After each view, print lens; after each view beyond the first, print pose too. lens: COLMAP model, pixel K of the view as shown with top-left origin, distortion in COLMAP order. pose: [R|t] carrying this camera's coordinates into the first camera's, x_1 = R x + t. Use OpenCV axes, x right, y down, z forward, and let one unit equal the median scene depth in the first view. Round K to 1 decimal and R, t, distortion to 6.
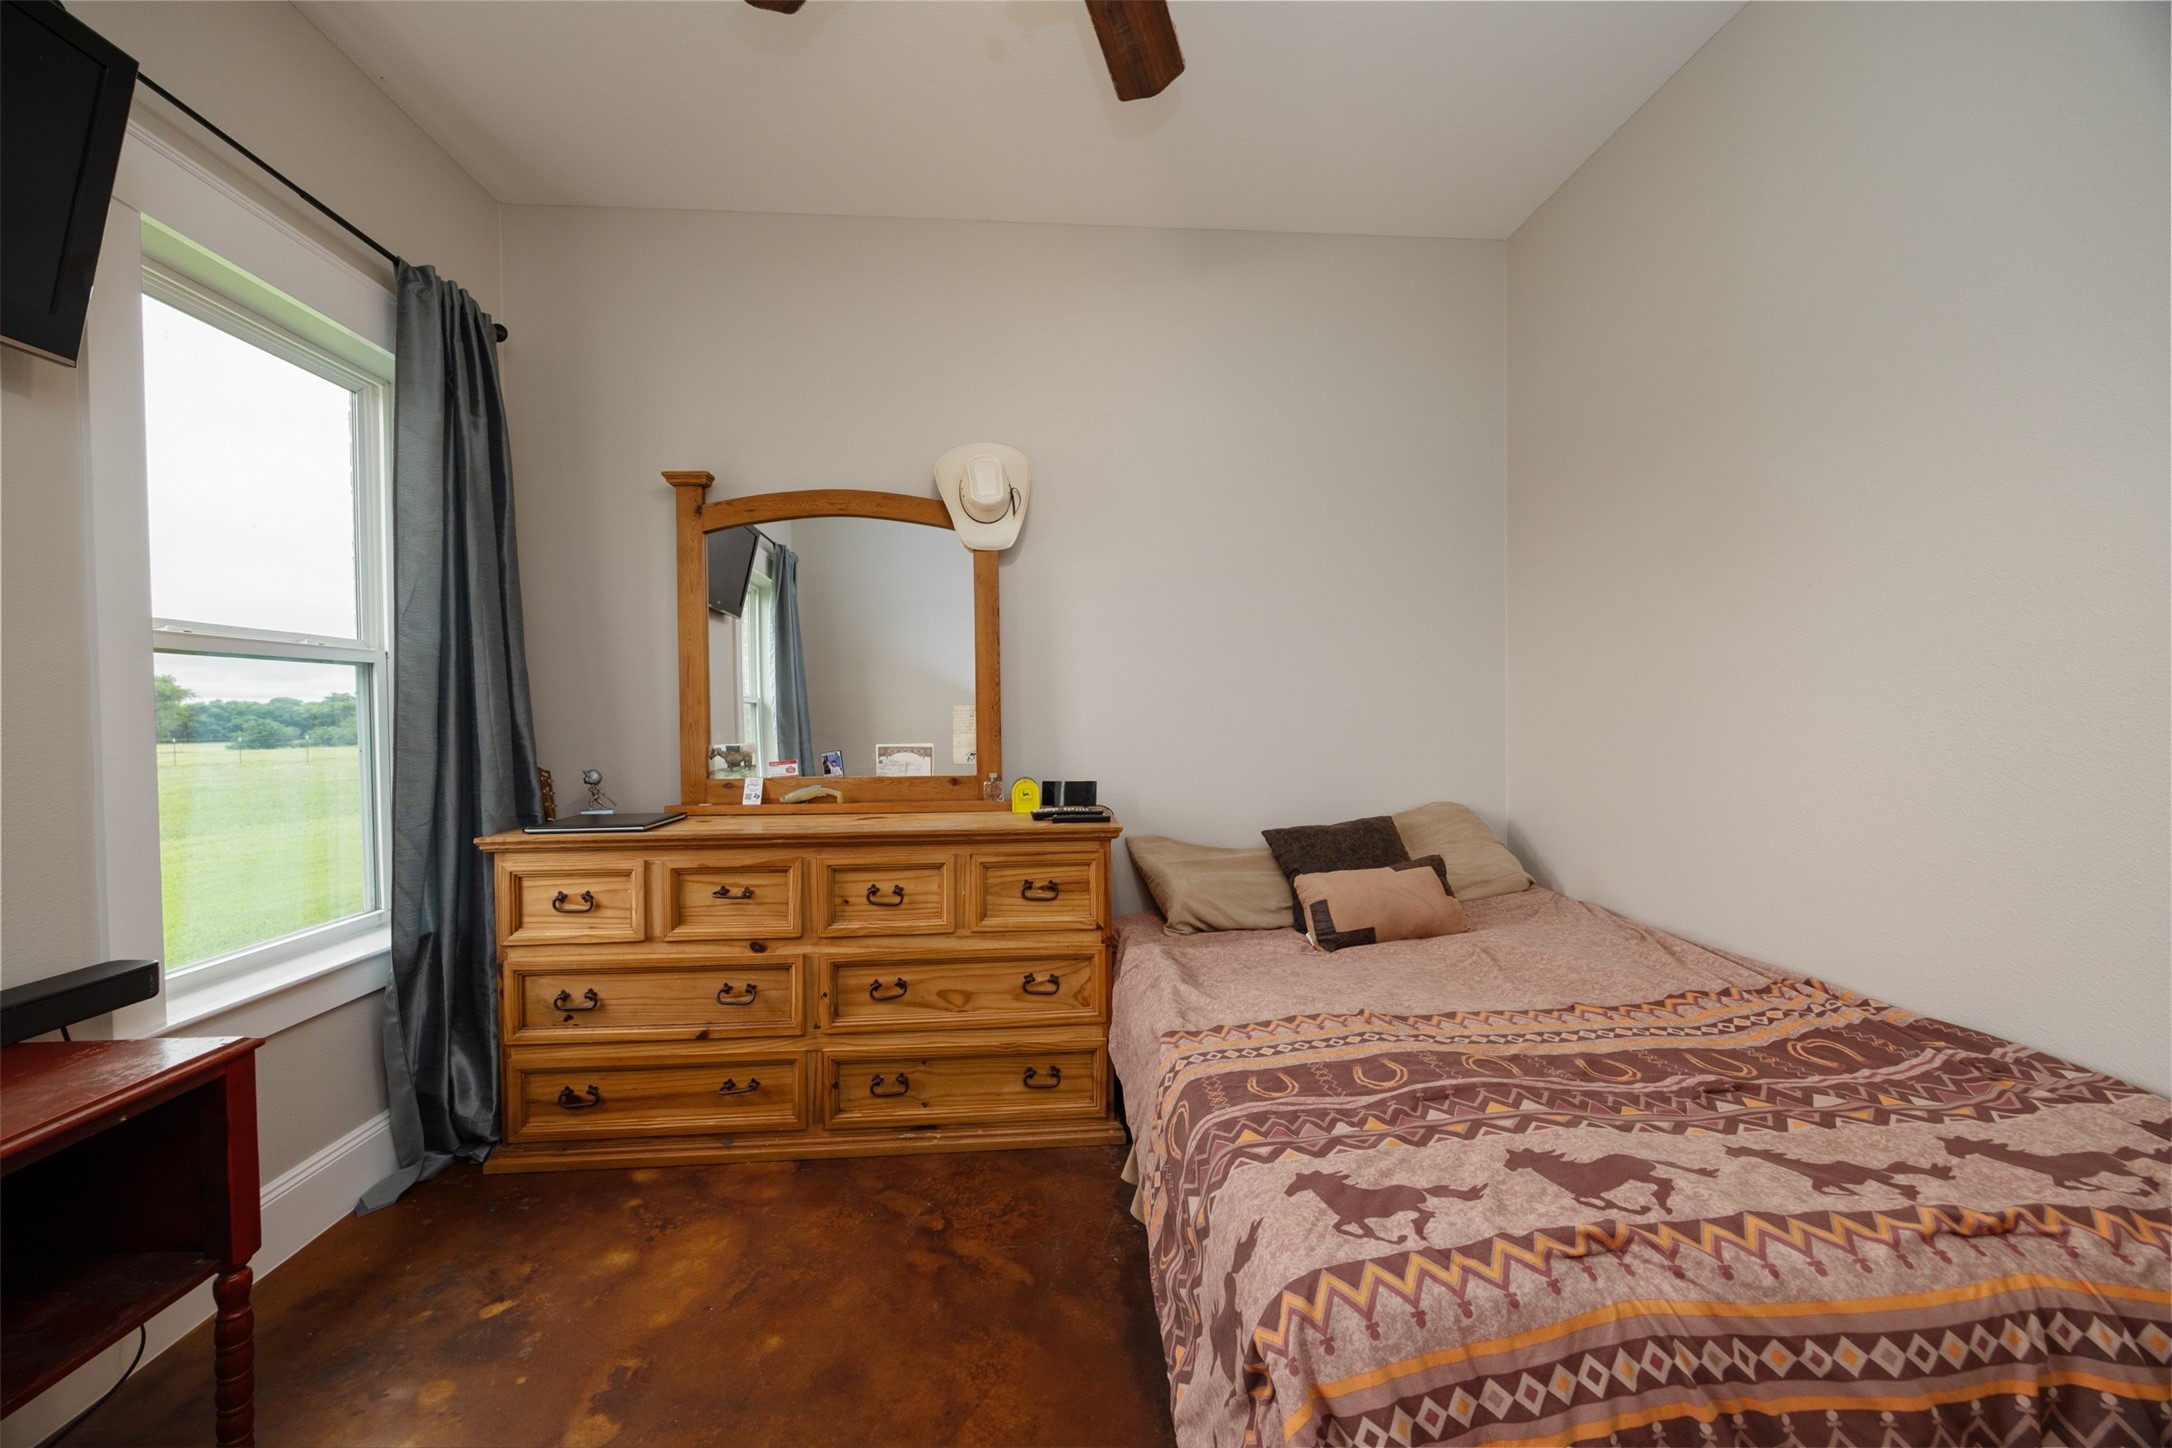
lens RADIAL K [[825.5, 0, 1075.1], [0, 825.5, 728.3], [0, 0, 1]] dist [-0.001890, 0.000093]
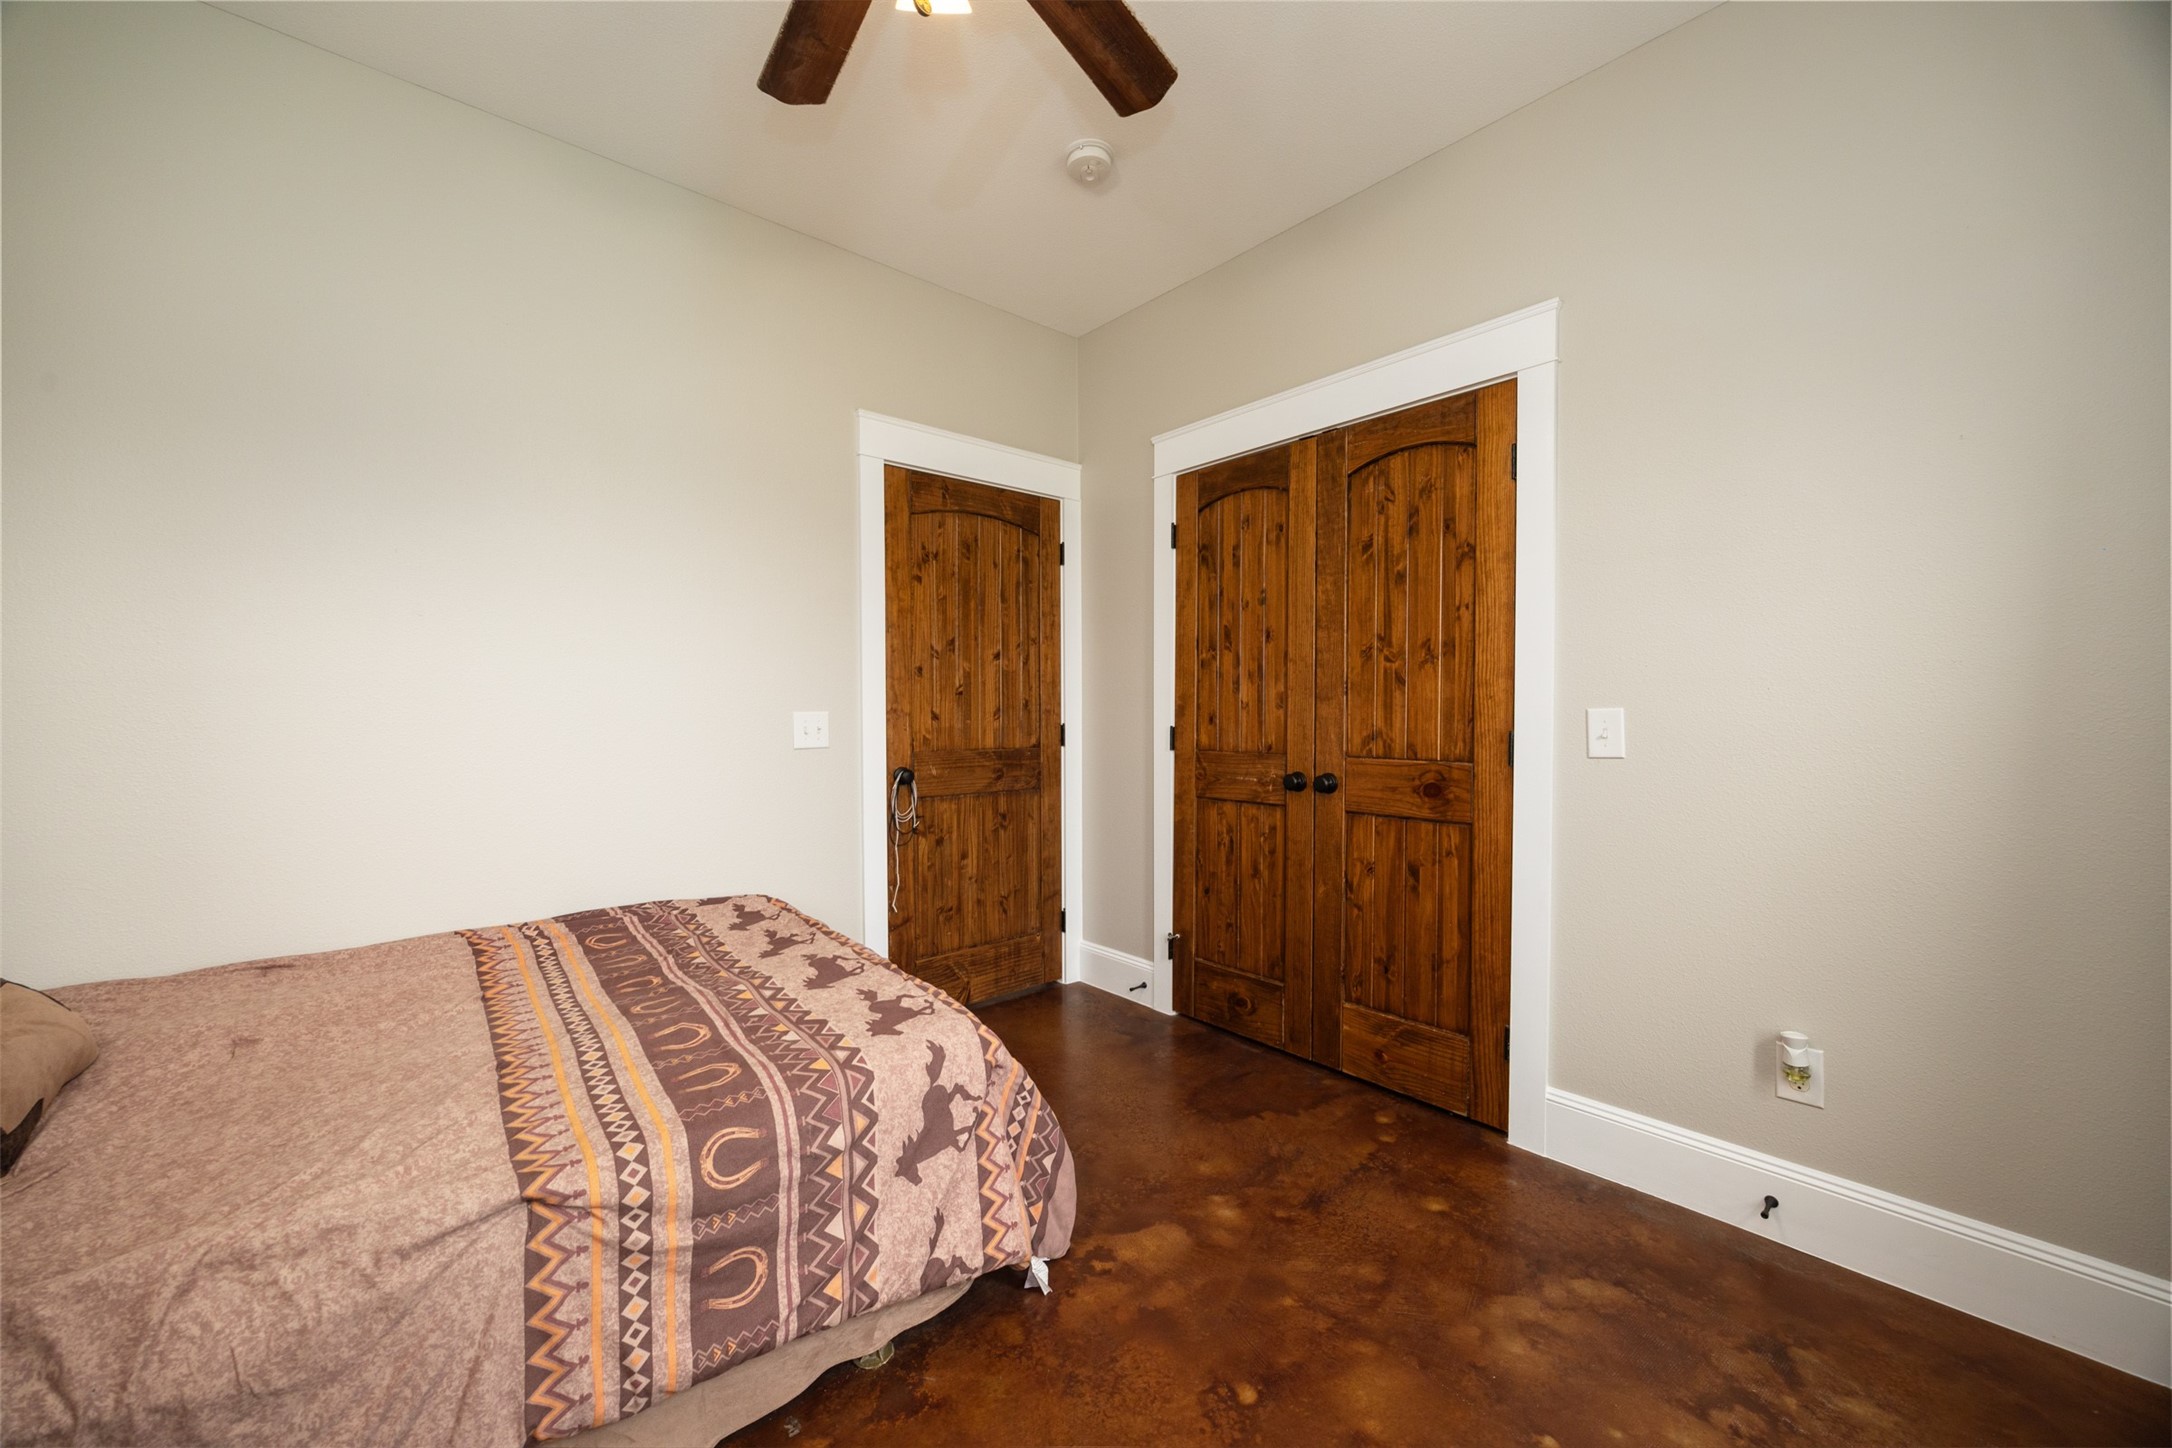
lens RADIAL K [[829.8, 0, 1080.1], [0, 829.8, 725.9], [0, 0, 1]] dist [-0.001255, -0.000203]
pose [[-0.606051, -0.002900, 0.795420, -0.538856], [0.027093, 0.999338, 0.024286, -0.012806], [-0.794964, 0.036269, -0.605571, 0.768563]]
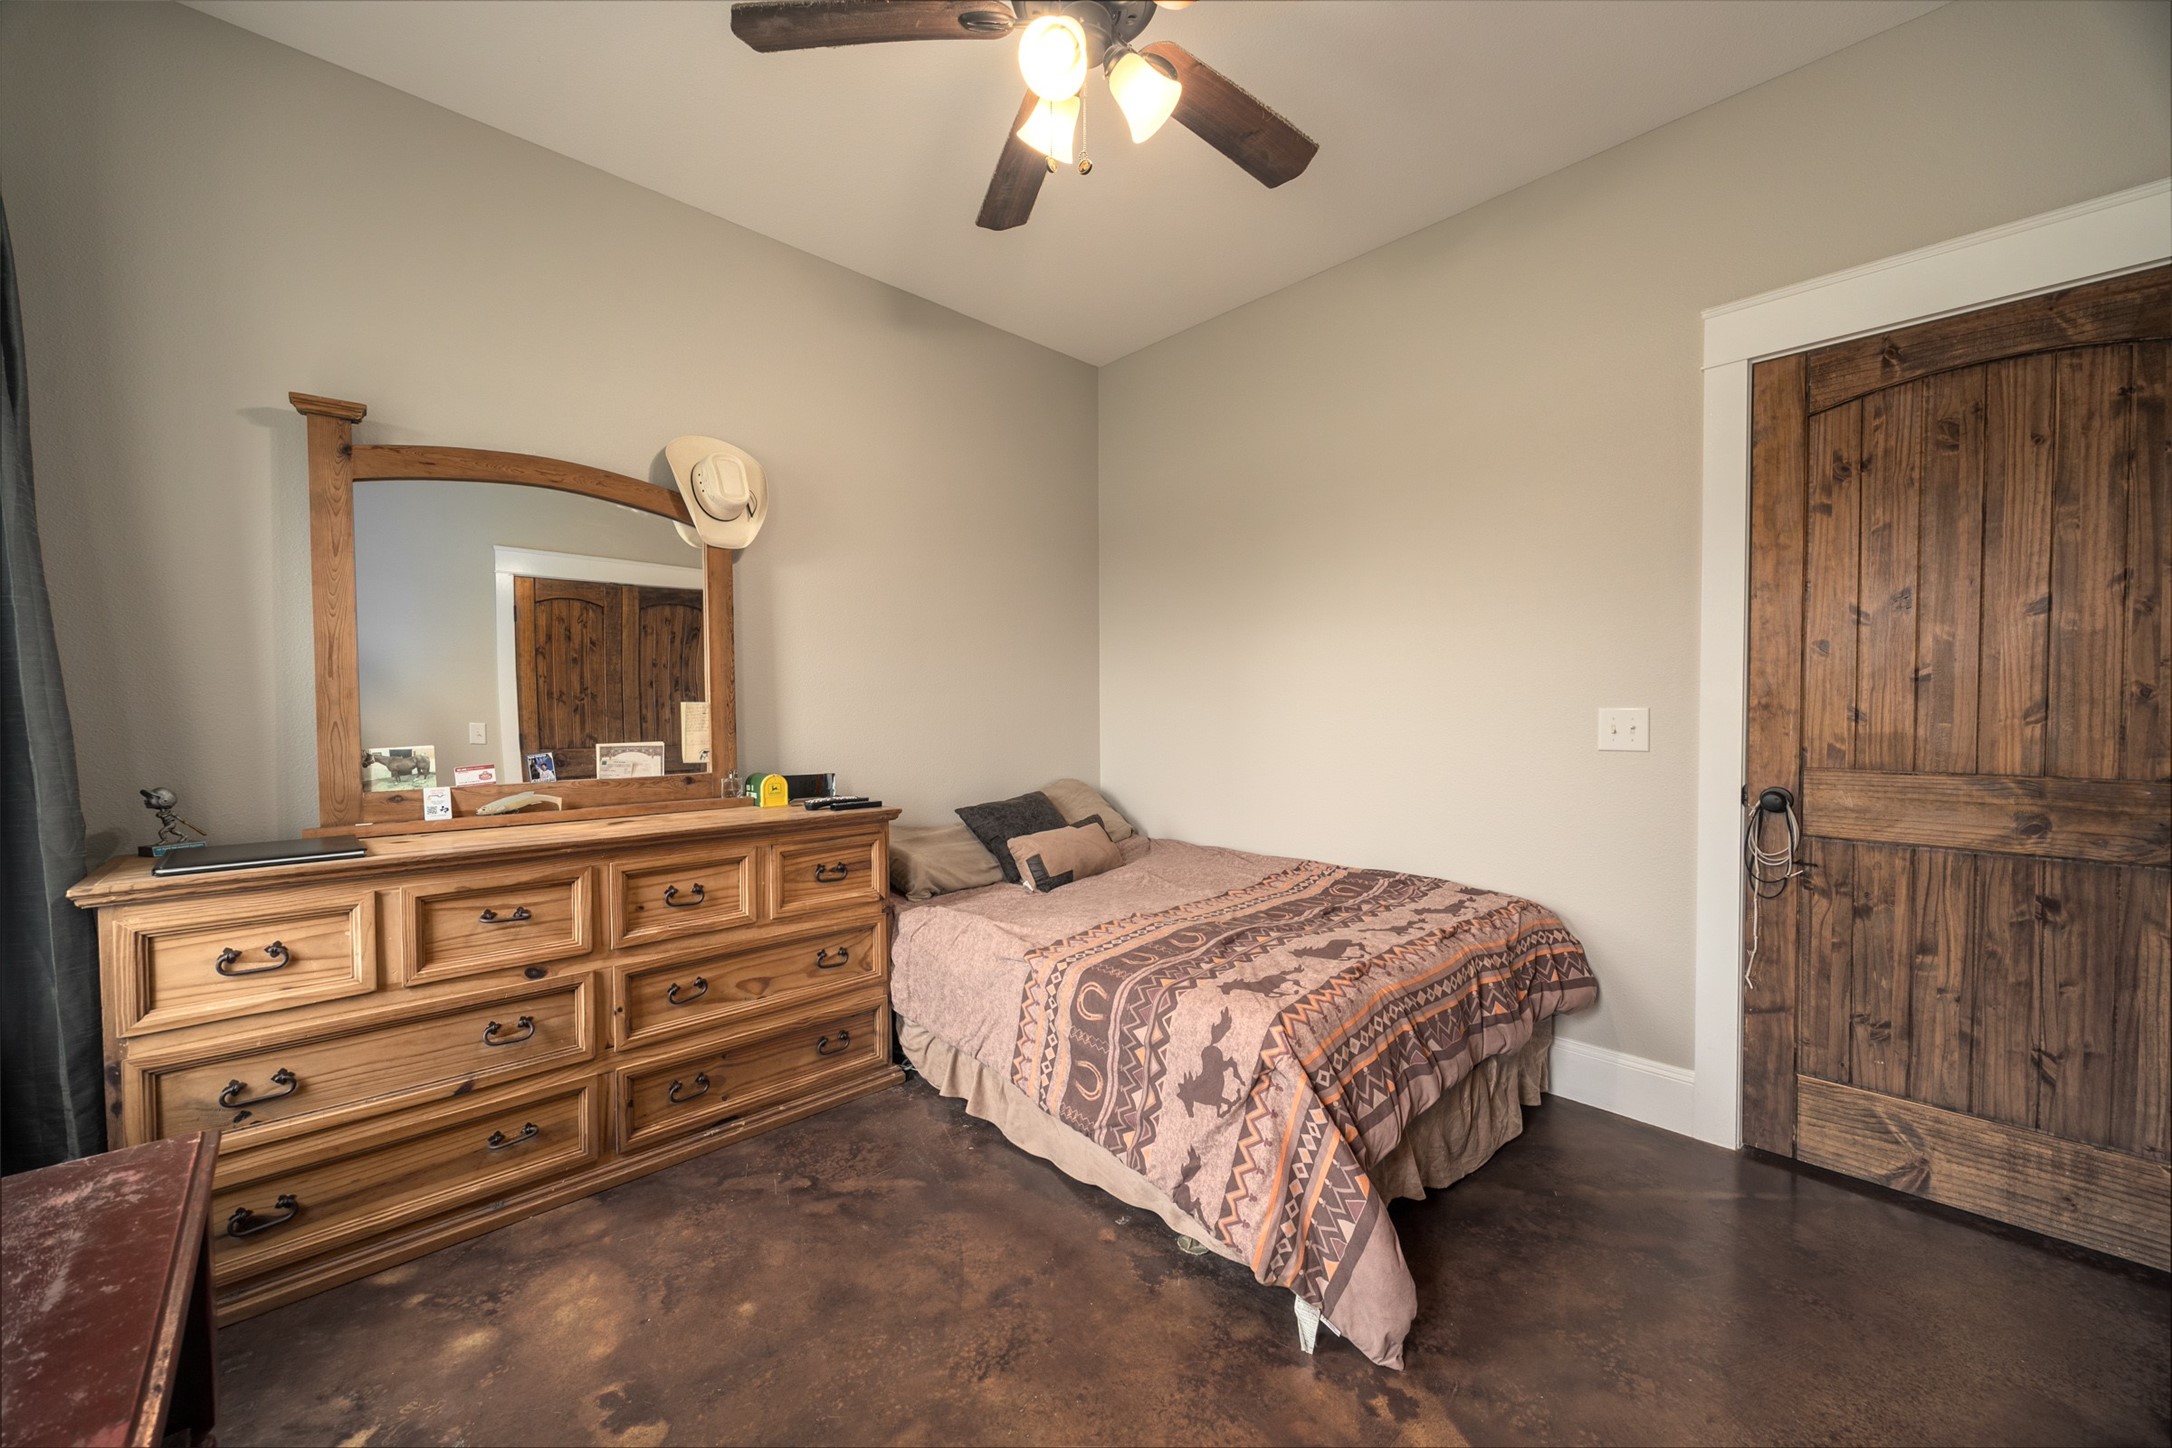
lens RADIAL K [[829.8, 0, 1080.1], [0, 829.8, 725.9], [0, 0, 1]] dist [-0.001255, -0.000203]
pose [[0.772045, -0.007438, 0.635524, -0.497795], [0.007653, 0.999968, 0.002406, 0.001503], [-0.635522, 0.003006, 0.772077, -0.063281]]
